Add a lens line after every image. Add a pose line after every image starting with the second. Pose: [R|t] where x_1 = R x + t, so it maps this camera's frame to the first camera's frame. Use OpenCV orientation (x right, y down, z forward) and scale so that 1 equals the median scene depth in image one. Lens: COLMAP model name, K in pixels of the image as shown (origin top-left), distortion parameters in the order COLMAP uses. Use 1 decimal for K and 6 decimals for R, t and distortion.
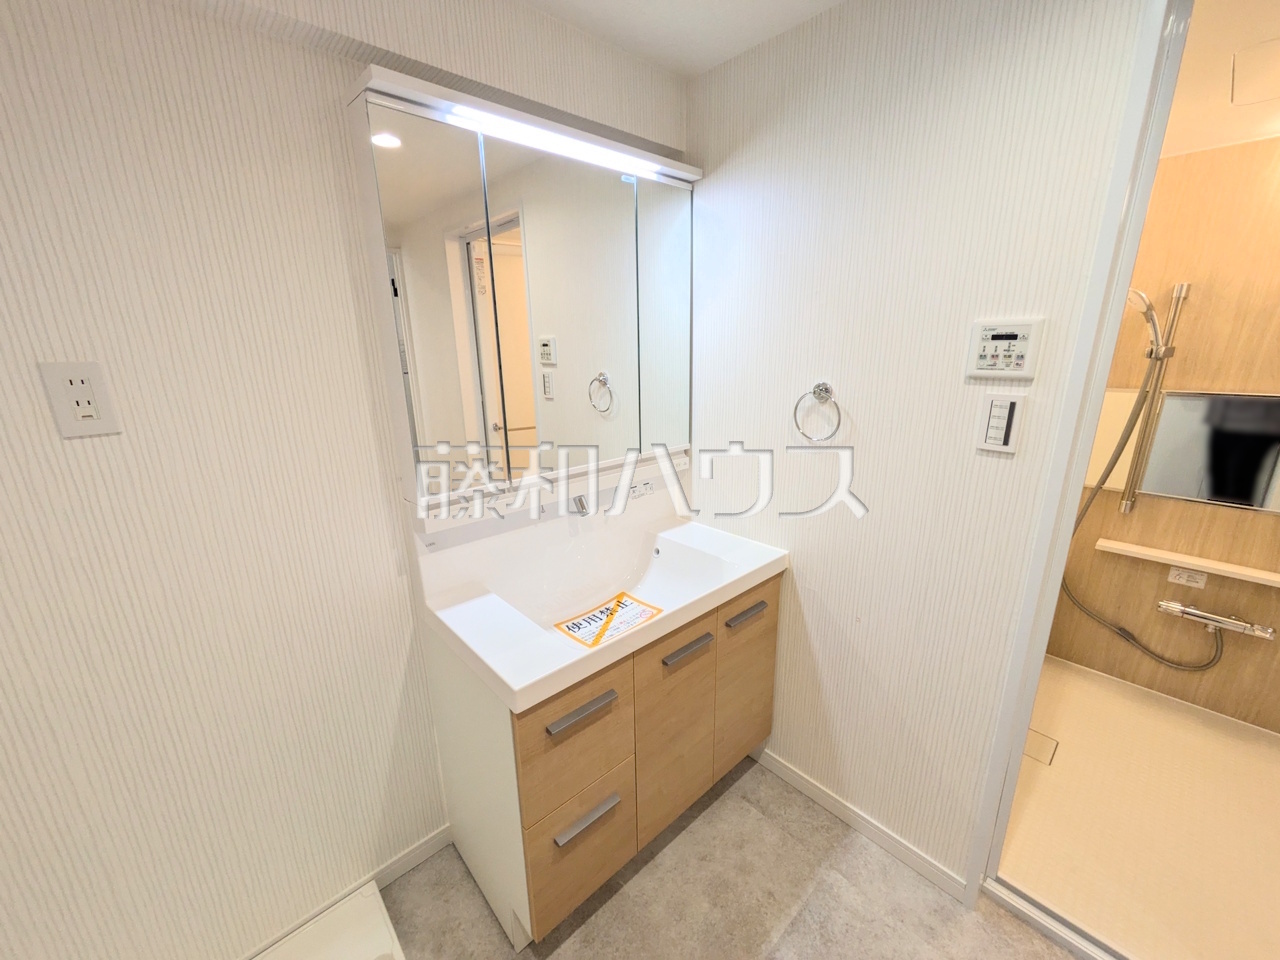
lens RADIAL K [[504.5, 0, 634.9], [0, 504.5, 481.4], [0, 0, 1]] dist [-0.005723, 0.002313]
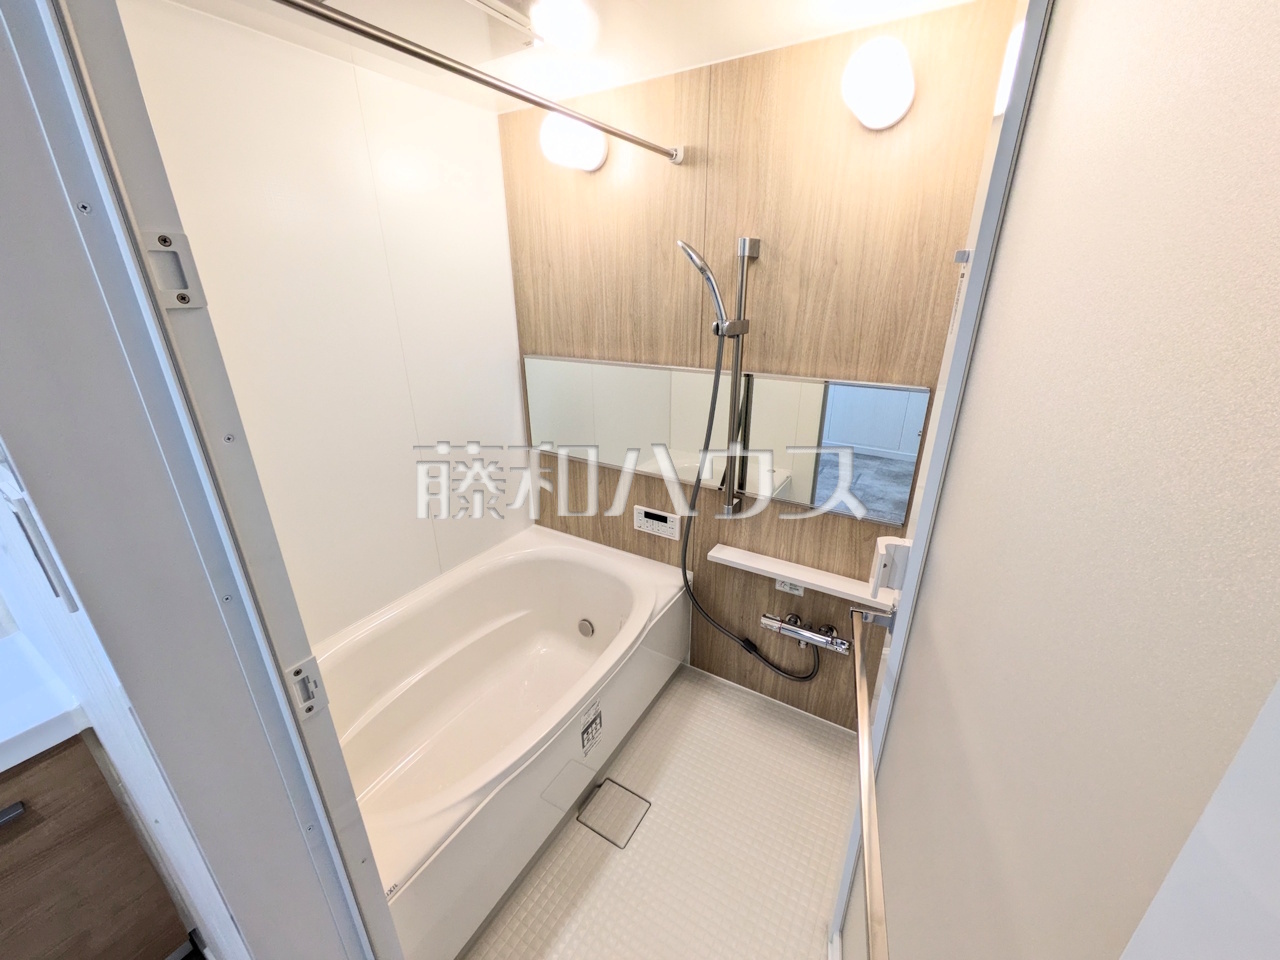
lens RADIAL K [[504.5, 0, 640.3], [0, 504.5, 479.0], [0, 0, 1]] dist [-0.005723, 0.002313]
pose [[0.959769, -0.089851, 0.266027, 0.830274], [0.063207, 0.992238, 0.107091, -0.139649], [-0.273584, -0.085968, 0.957999, 0.315504]]
